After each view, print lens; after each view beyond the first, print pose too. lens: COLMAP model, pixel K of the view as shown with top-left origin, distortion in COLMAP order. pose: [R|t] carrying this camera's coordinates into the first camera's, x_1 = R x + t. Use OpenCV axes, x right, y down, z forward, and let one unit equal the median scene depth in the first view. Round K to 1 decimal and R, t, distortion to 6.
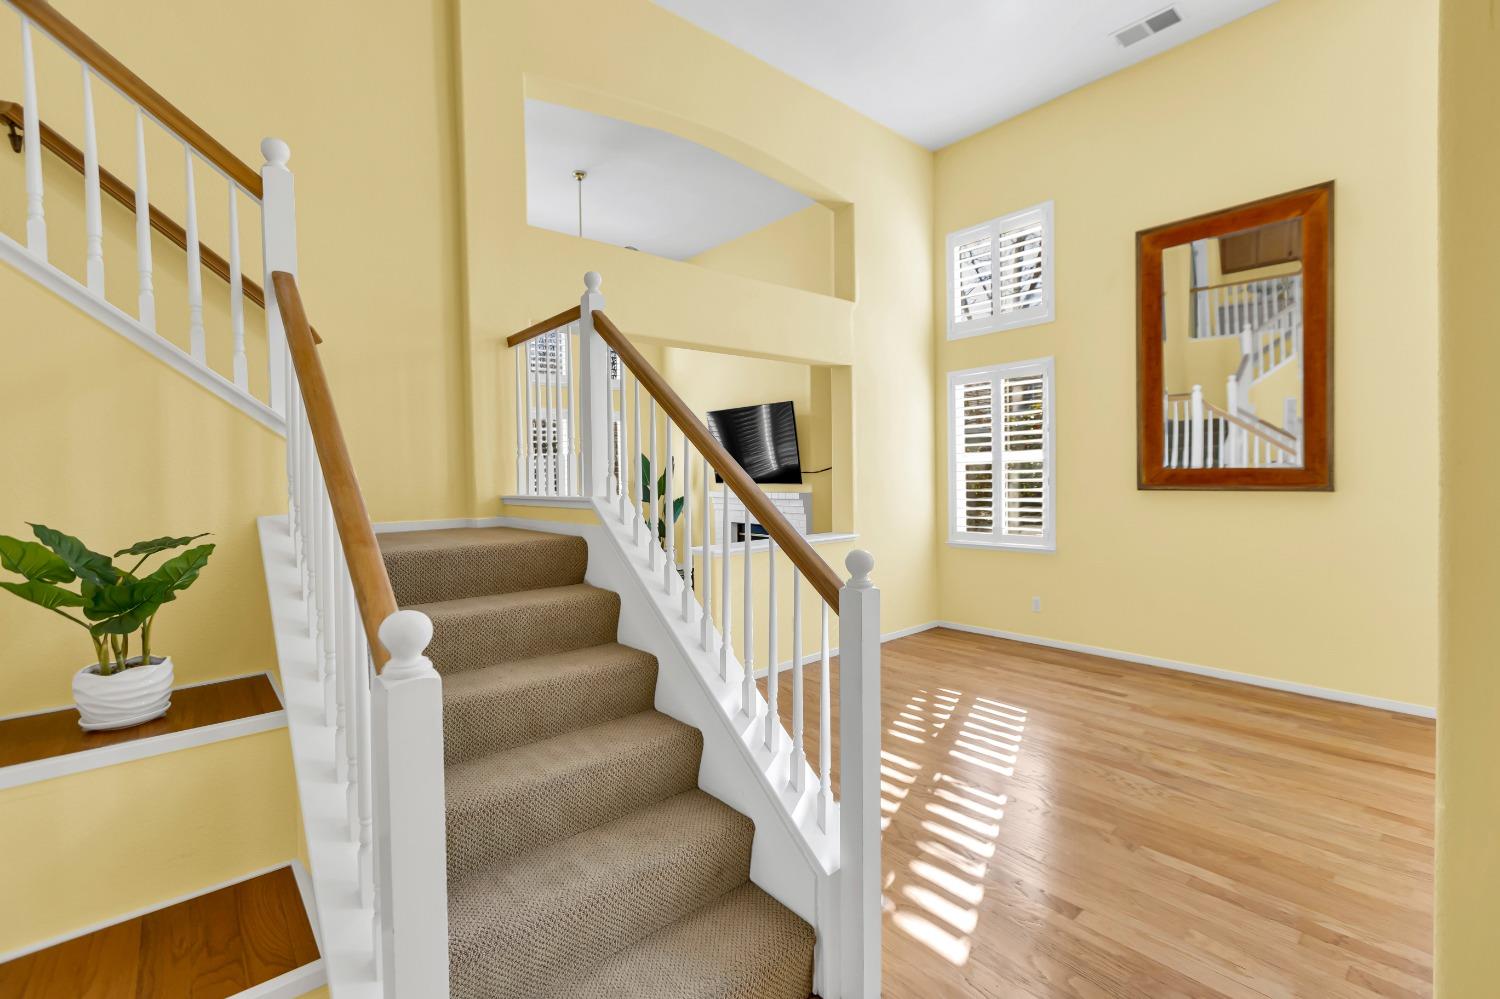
lens RADIAL K [[663.1, 0, 744.8], [0, 663.1, 493.4], [0, 0, 1]] dist [0.002715, -0.000419]
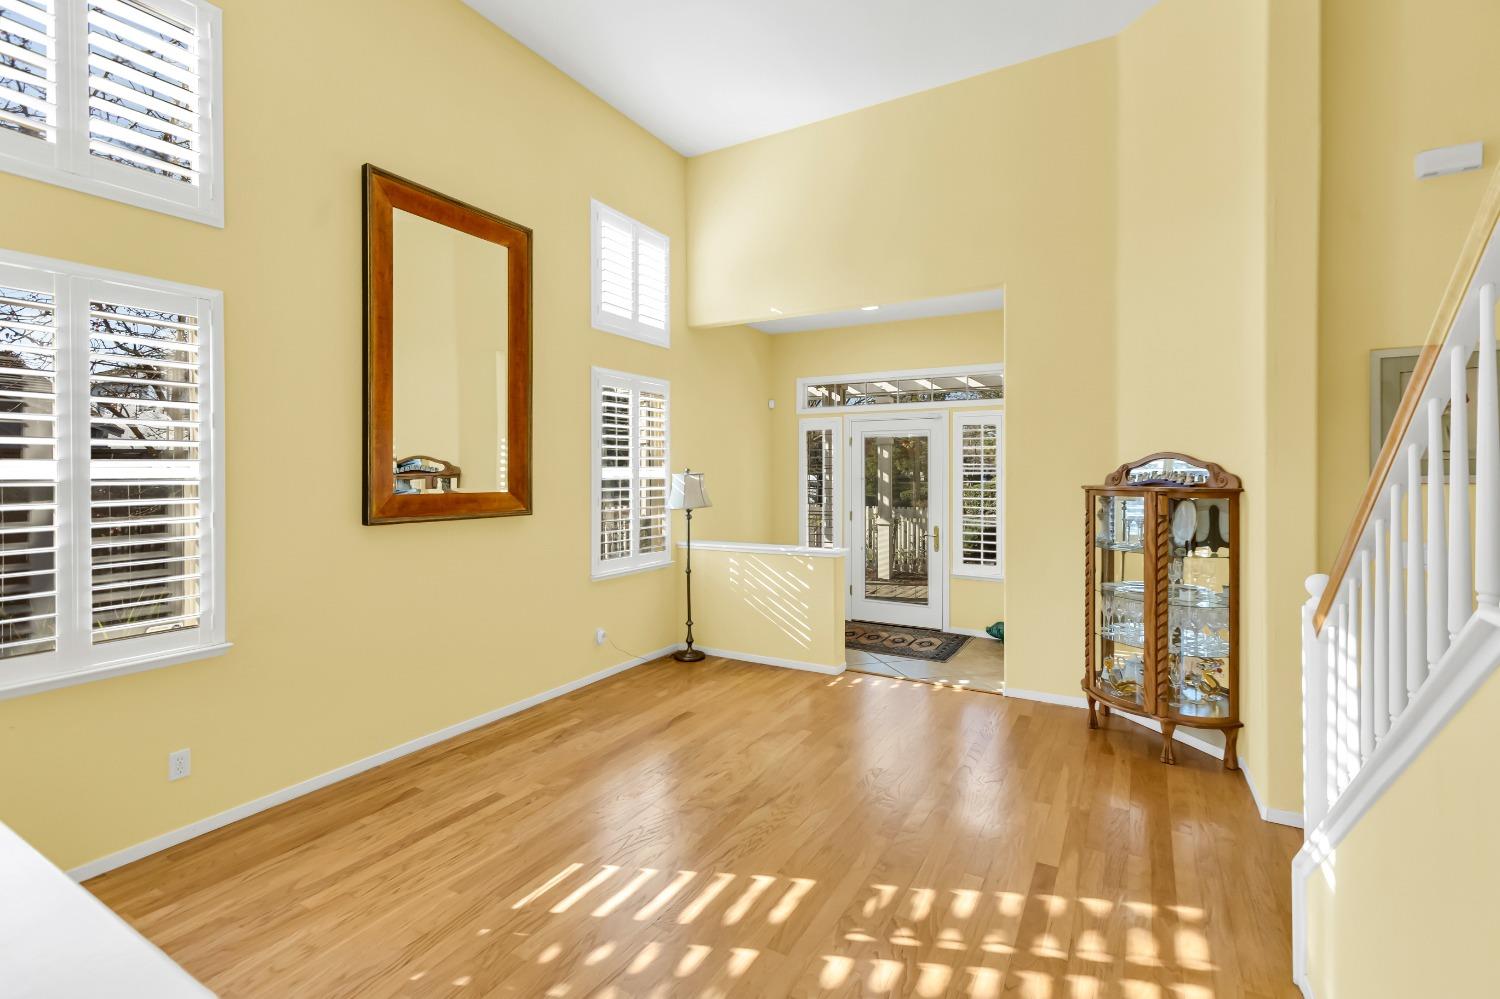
lens RADIAL K [[673.3, 0, 747.4], [0, 673.3, 471.9], [0, 0, 1]] dist [0.000008, 0.000007]
pose [[-0.336034, 0.019232, 0.941654, -0.242008], [0.033409, 0.999406, -0.008489, -0.045789], [-0.941257, 0.028607, -0.336477, 0.938150]]
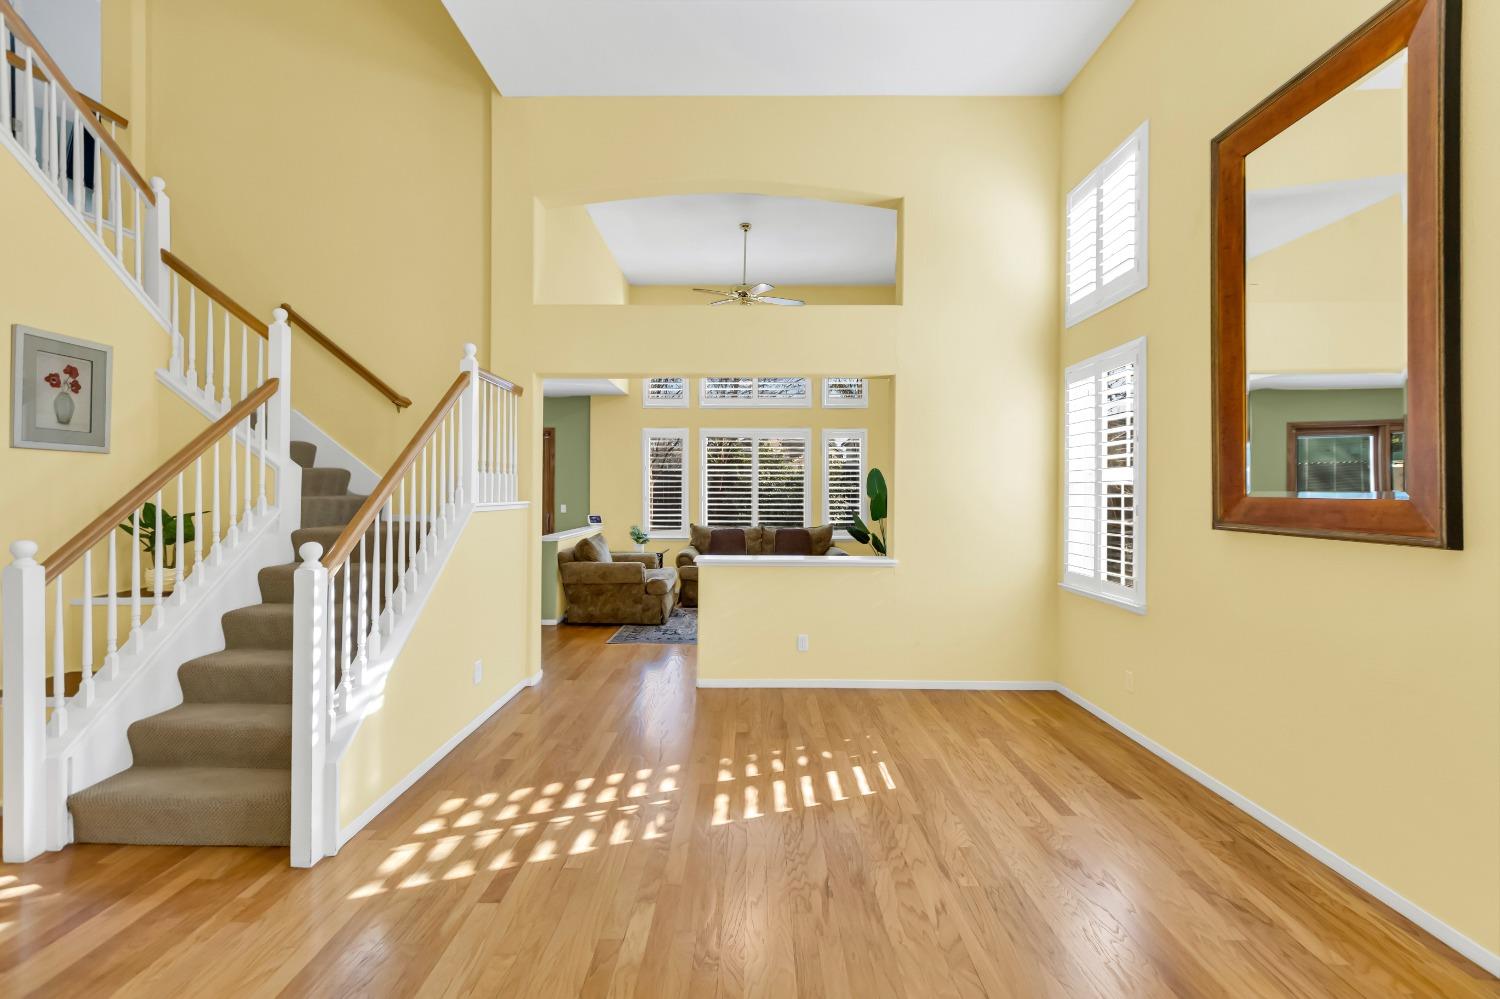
lens RADIAL K [[666.4, 0, 740.1], [0, 666.4, 489.3], [0, 0, 1]] dist [0.000960, 0.000120]
pose [[0.747836, 0.020860, -0.663556, 0.741189], [-0.037776, 0.999224, -0.011162, -0.020103], [0.662808, 0.033413, 0.748044, 0.213566]]
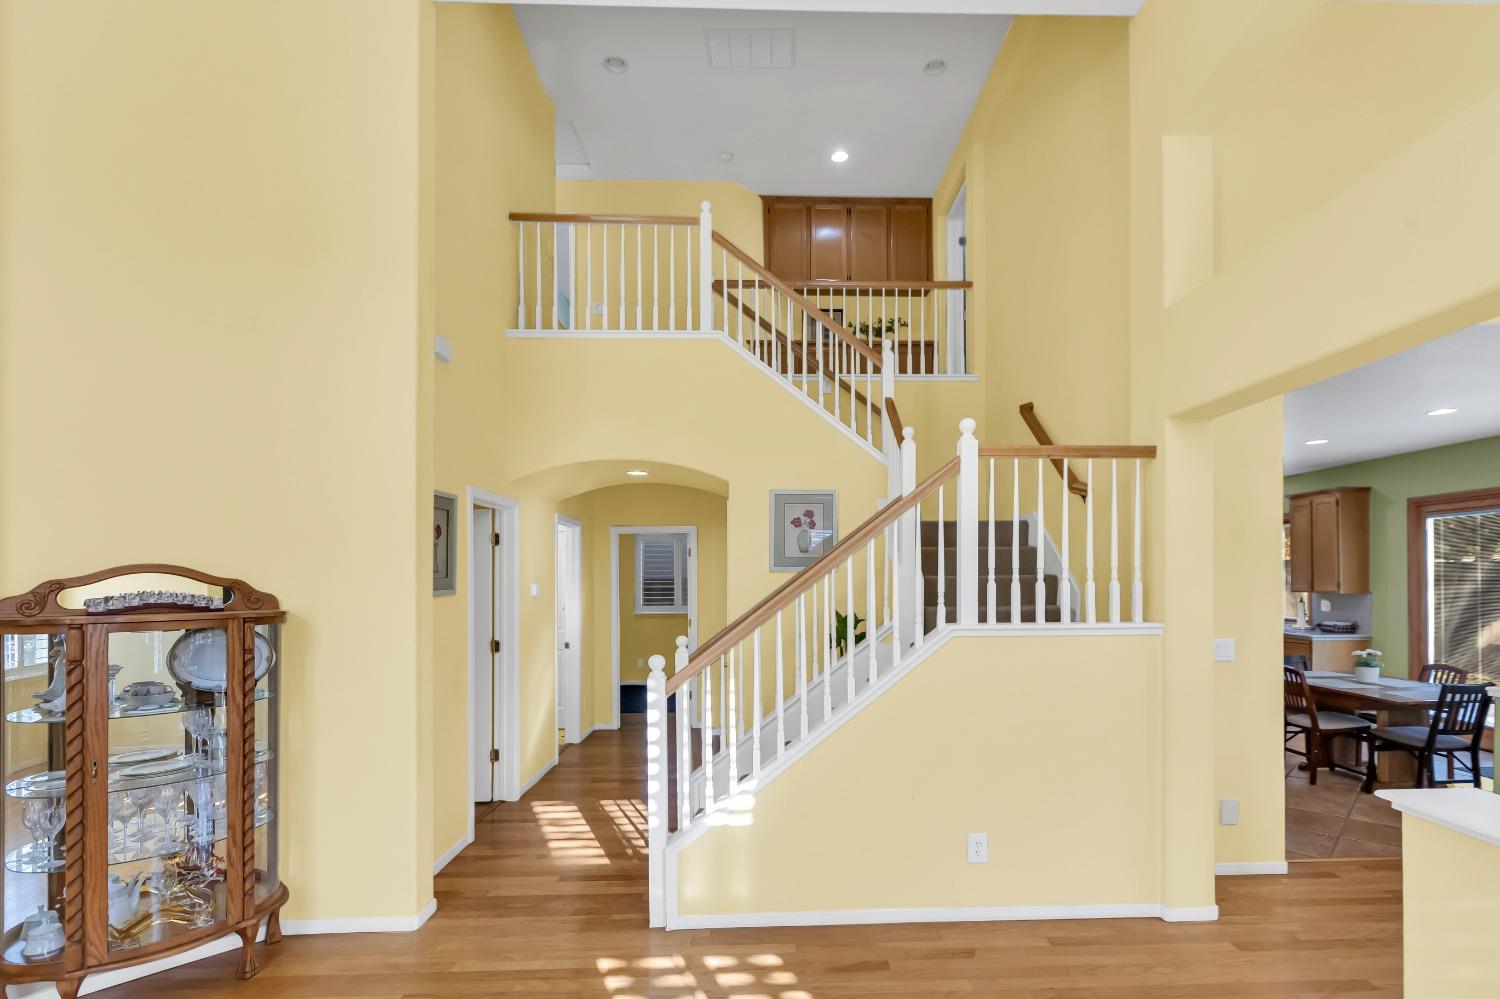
lens RADIAL K [[724.5, 0, 790.3], [0, 724.5, 578.4], [0, 0, 1]] dist [0.000491, 0.000249]
pose [[-0.619983, 0.023429, -0.784265, 0.575993], [-0.002942, 0.999478, 0.032184, -0.070769], [0.784609, 0.022261, -0.619591, 0.982410]]
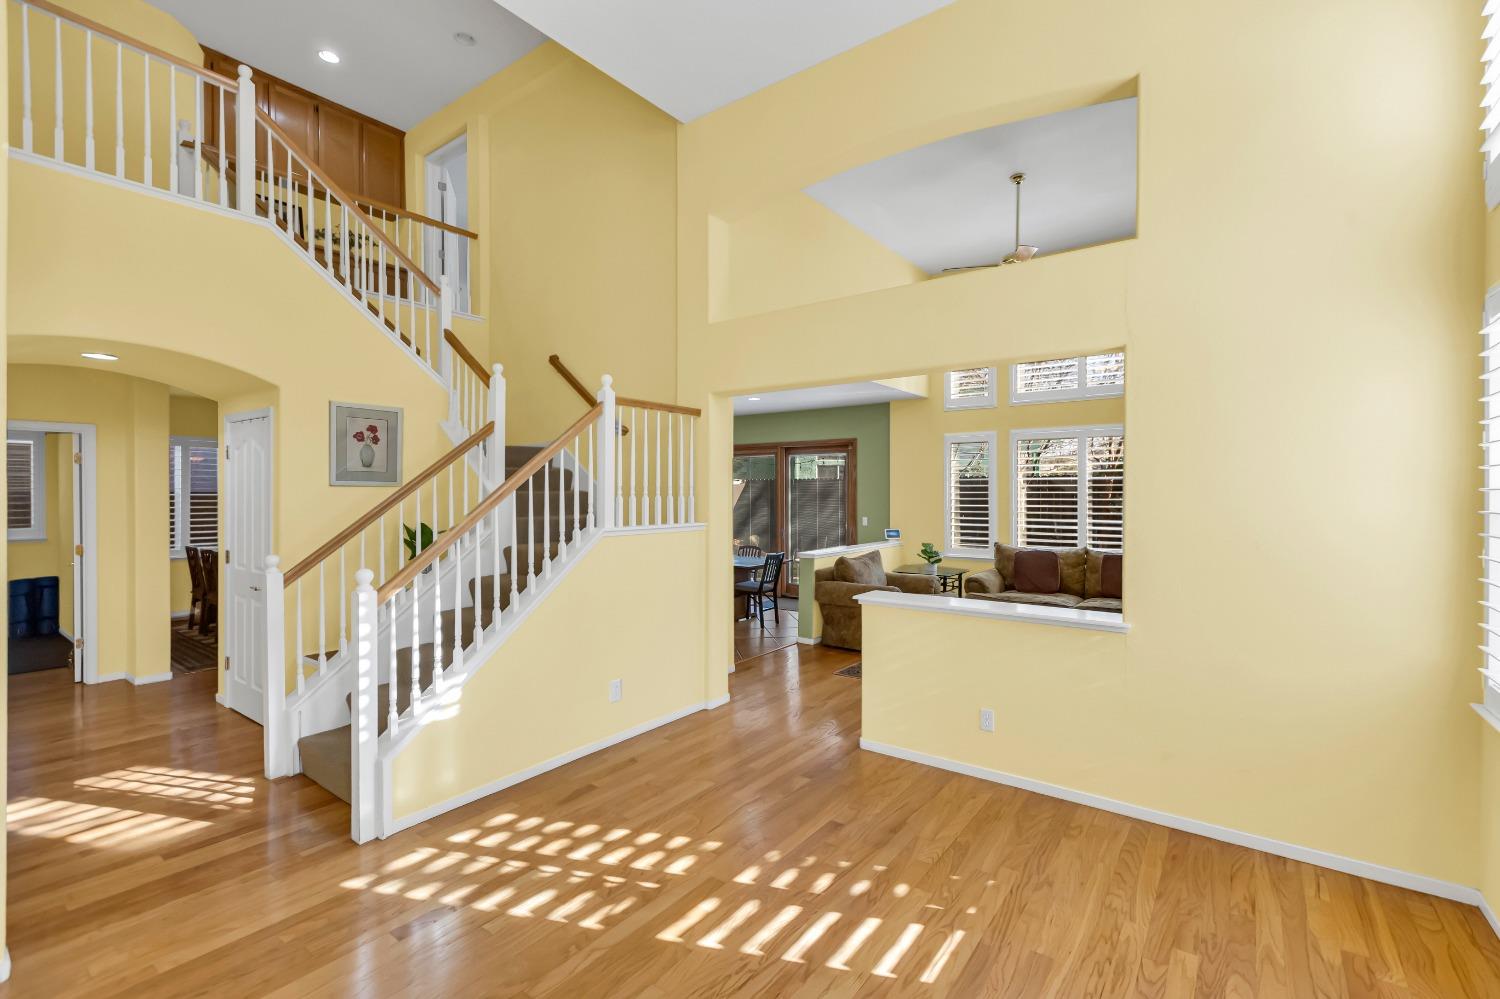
lens RADIAL K [[663.1, 0, 744.8], [0, 663.1, 493.4], [0, 0, 1]] dist [0.002715, -0.000419]
pose [[0.211750, 0.020954, -0.977099, 0.827625], [-0.030665, 0.999420, 0.014787, -0.066671], [0.976843, 0.026831, 0.212270, 0.643131]]
